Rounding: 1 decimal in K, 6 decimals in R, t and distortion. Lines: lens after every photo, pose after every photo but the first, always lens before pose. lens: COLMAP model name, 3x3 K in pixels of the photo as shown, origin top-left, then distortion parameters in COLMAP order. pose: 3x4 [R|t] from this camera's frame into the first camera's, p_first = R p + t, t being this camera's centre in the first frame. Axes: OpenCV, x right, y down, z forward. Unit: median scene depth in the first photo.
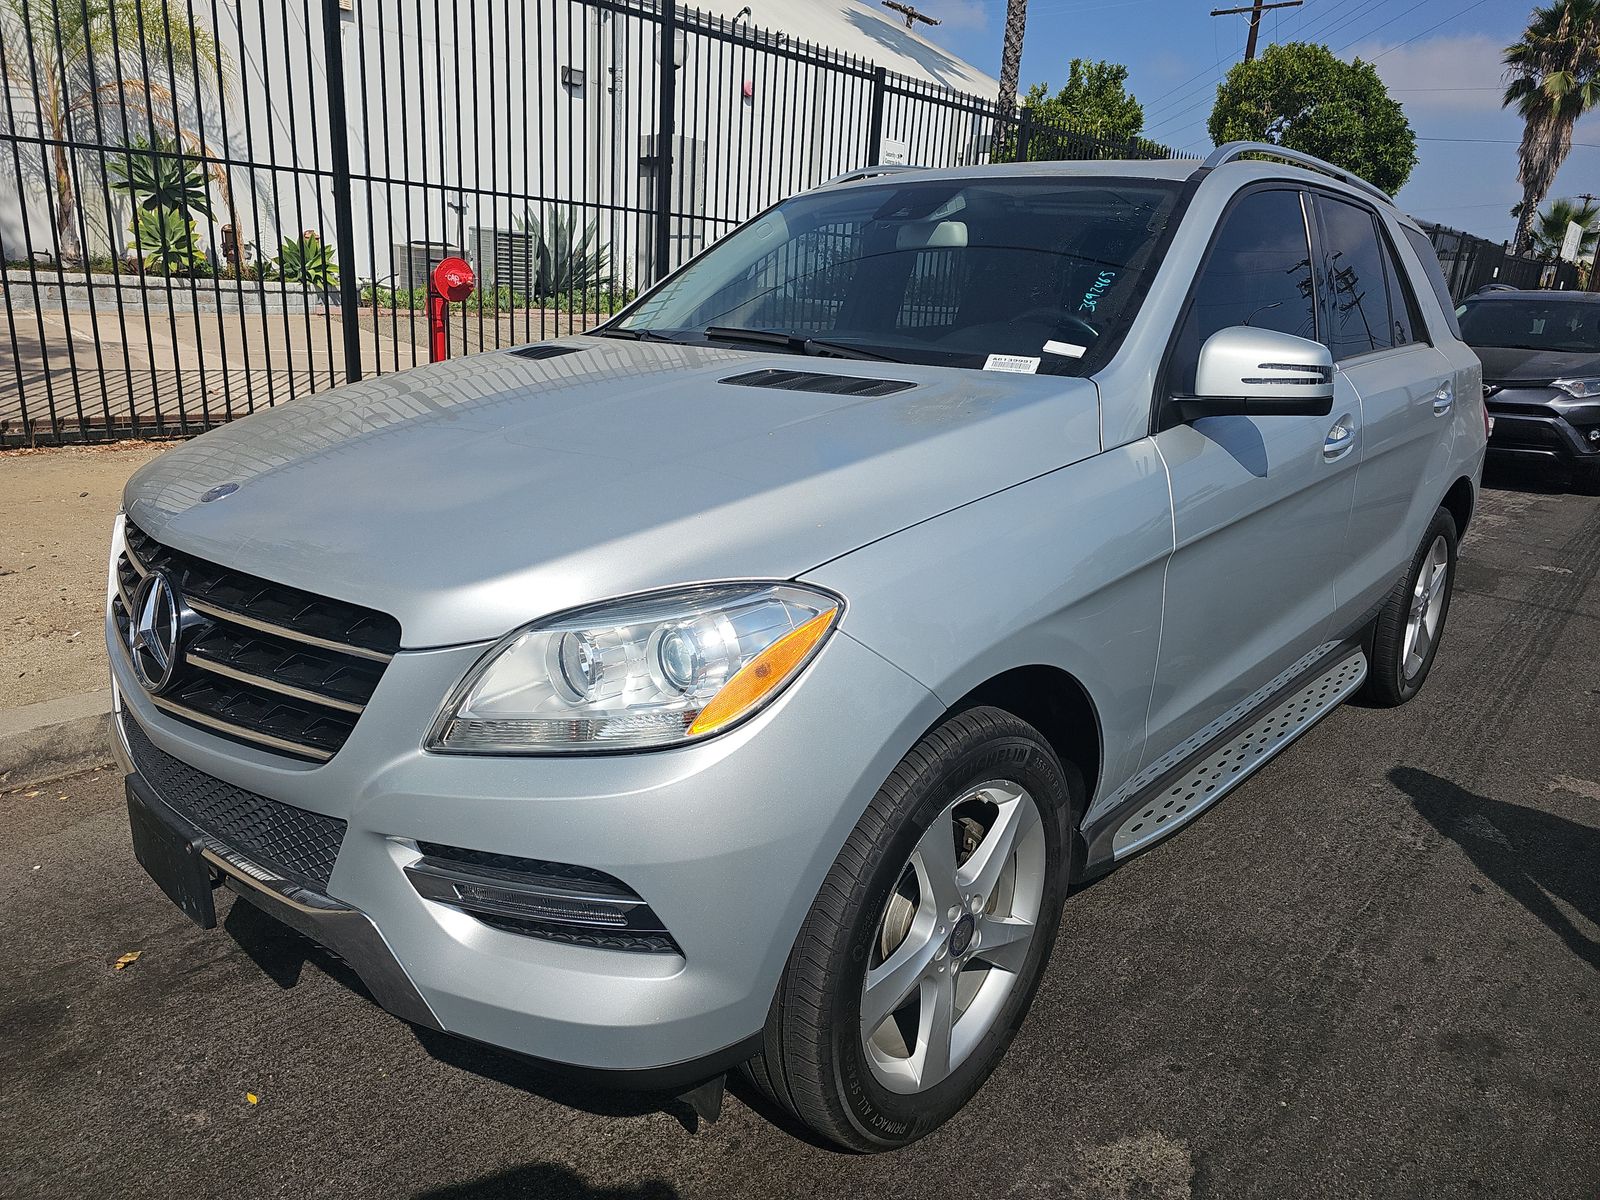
lens RADIAL K [[1070.5, 0, 794.3], [0, 1070.5, 595.6], [0, 0, 1]] dist [0.037525, -0.013747]
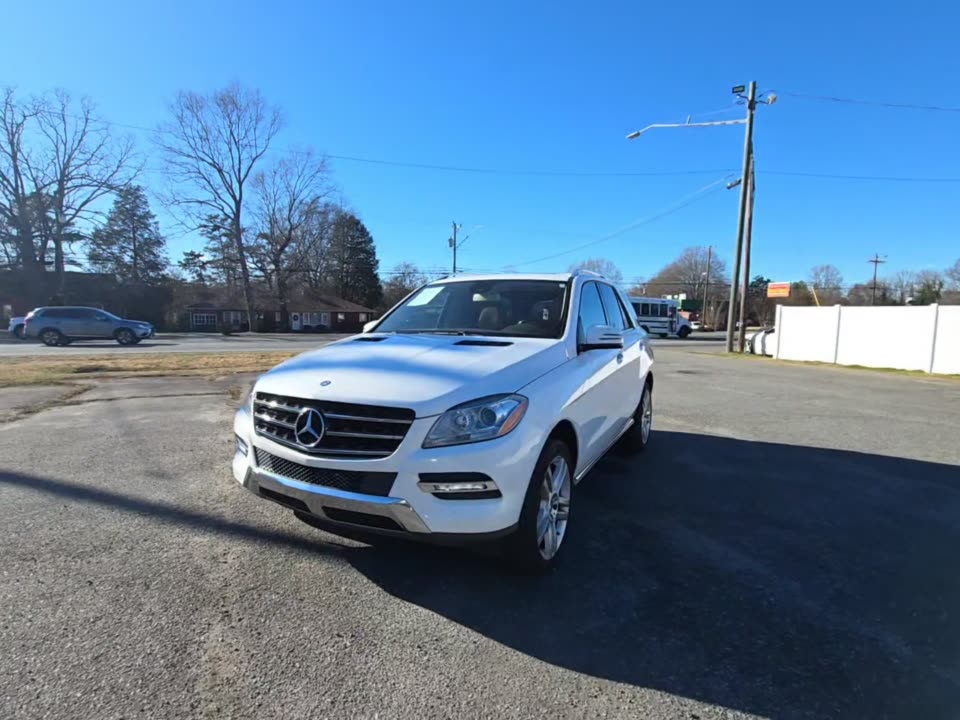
lens RADIAL K [[525.1, 0, 479.9], [0, 525.1, 368.5], [0, 0, 1]] dist [-0.006437, -0.000255]
pose [[0.961660, -0.052604, 0.269153, -0.474544], [0.097882, 0.982628, -0.157674, 0.138474], [-0.256183, 0.177974, 0.950103, -0.549633]]
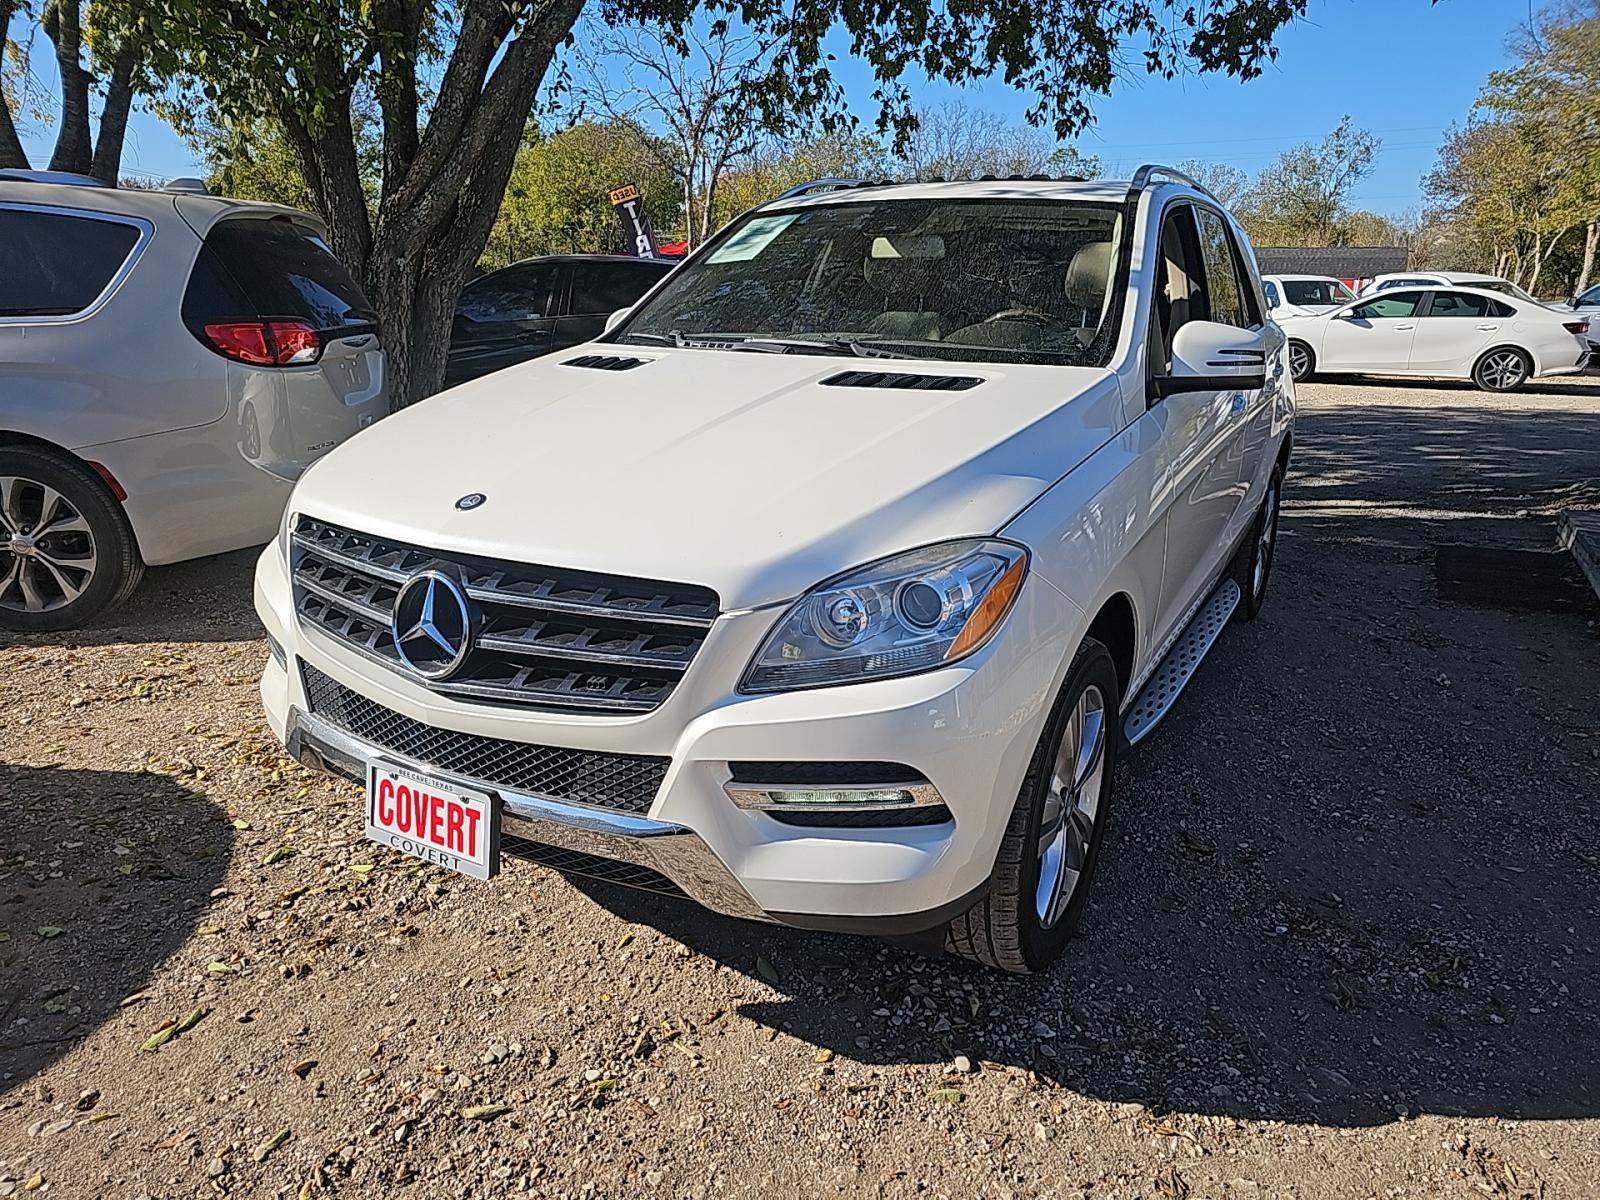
lens RADIAL K [[1058.2, 0, 811.1], [0, 1058.2, 605.2], [0, 0, 1]] dist [0.046212, -0.000369]
pose [[0.974476, -0.086612, 0.207110, -0.396080], [0.081530, 0.996126, 0.032966, 0.007644], [-0.209162, -0.015239, 0.977762, -0.178601]]
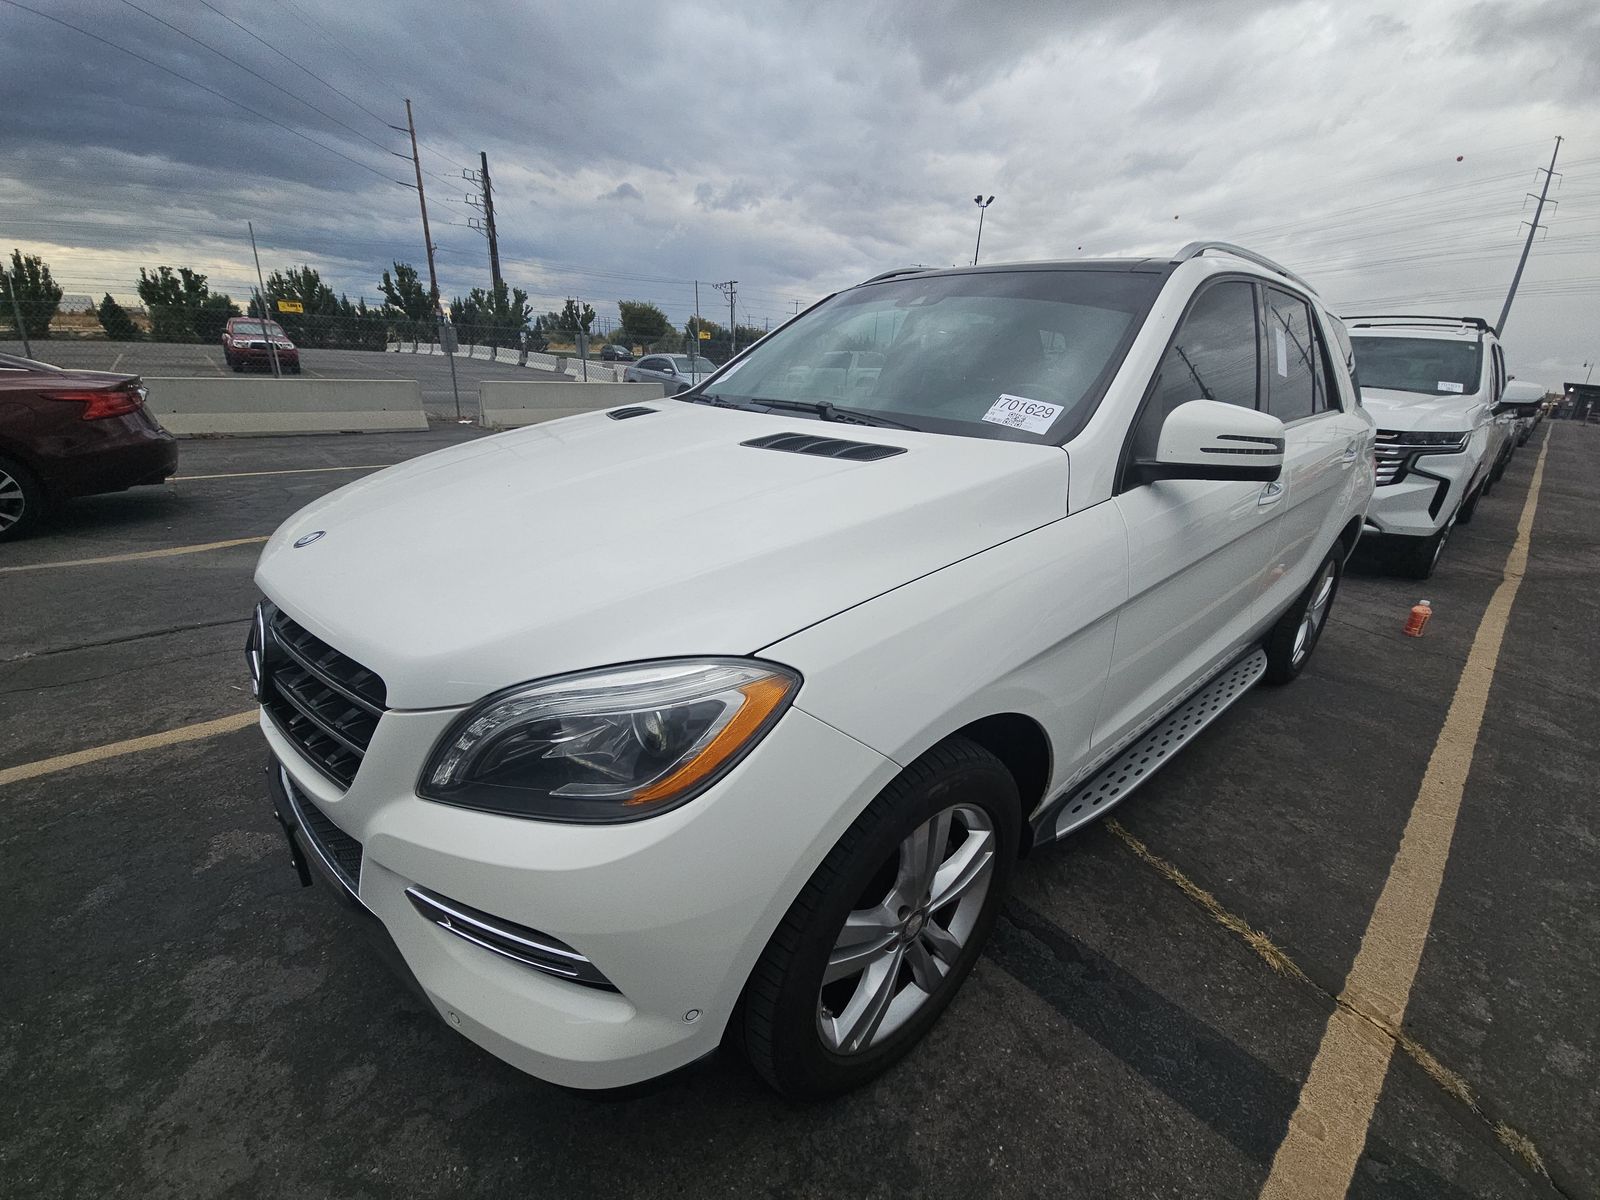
lens RADIAL K [[654.2, 0, 791.2], [0, 654.2, 608.9], [0, 0, 1]] dist [-0.005631, 0.000146]
pose [[0.993050, 0.042366, -0.109803, 0.082926], [-0.032923, 0.995714, 0.086429, -0.092299], [0.112994, -0.082213, 0.990189, 0.308109]]
